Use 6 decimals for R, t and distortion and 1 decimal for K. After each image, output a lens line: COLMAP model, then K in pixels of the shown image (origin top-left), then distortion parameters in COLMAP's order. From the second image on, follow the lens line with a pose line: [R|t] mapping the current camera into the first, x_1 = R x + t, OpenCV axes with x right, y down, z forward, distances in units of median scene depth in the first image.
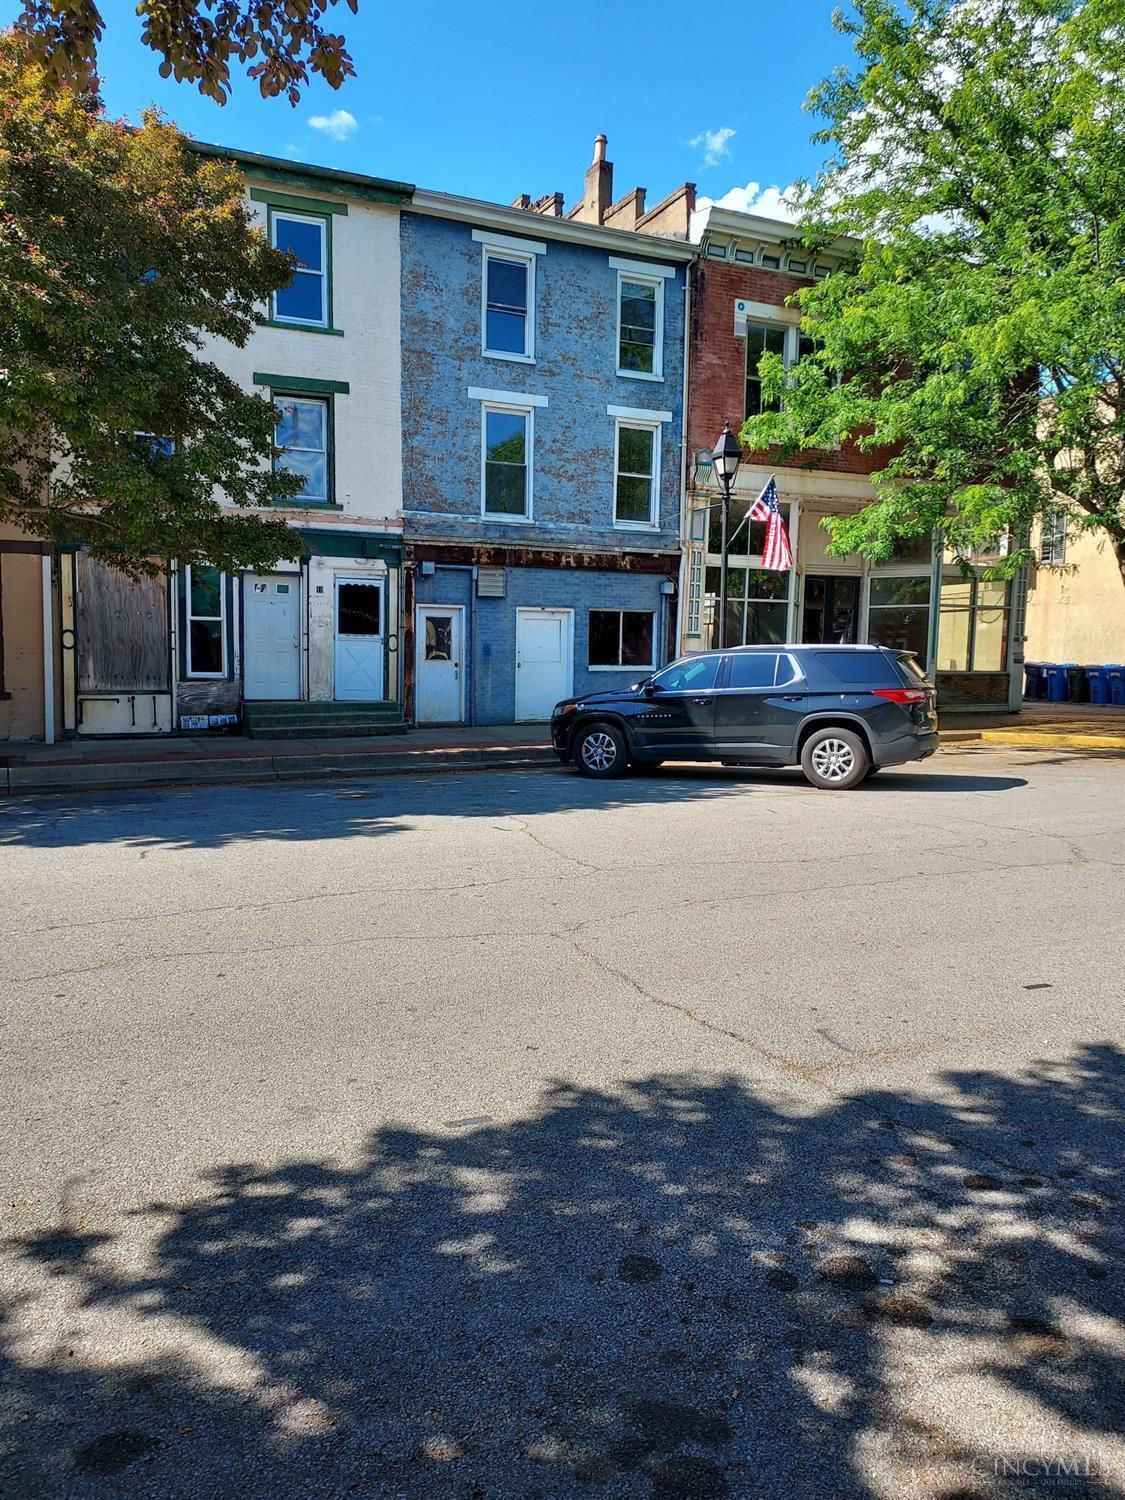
lens RADIAL K [[1053.3, 0, 563.1], [0, 1053.3, 775.6], [0, 0, 1]] dist [0.010423, -0.000232]
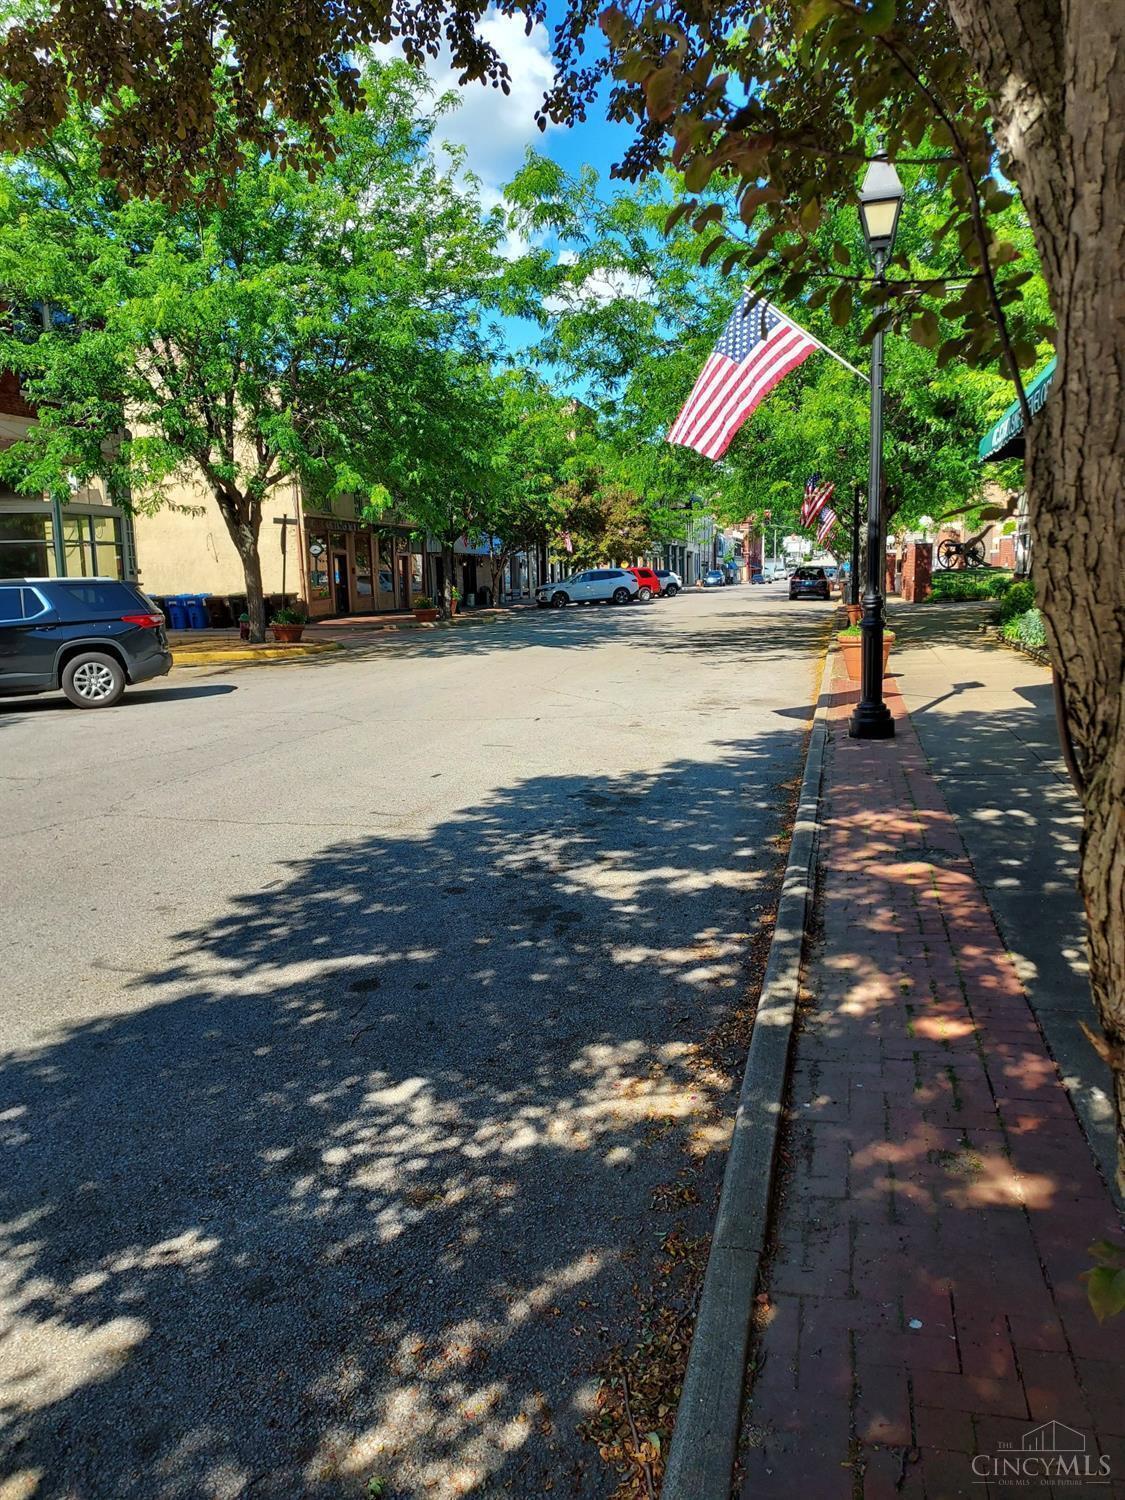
lens RADIAL K [[1010.1, 0, 562.5], [0, 1010.1, 750.0], [0, 0, 1]] dist [0.008111, 0.002874]
pose [[0.651778, -0.147573, 0.743914, -0.226935], [0.114318, 0.988796, 0.095992, 0.010540], [-0.749744, 0.022477, 0.661346, -0.076587]]
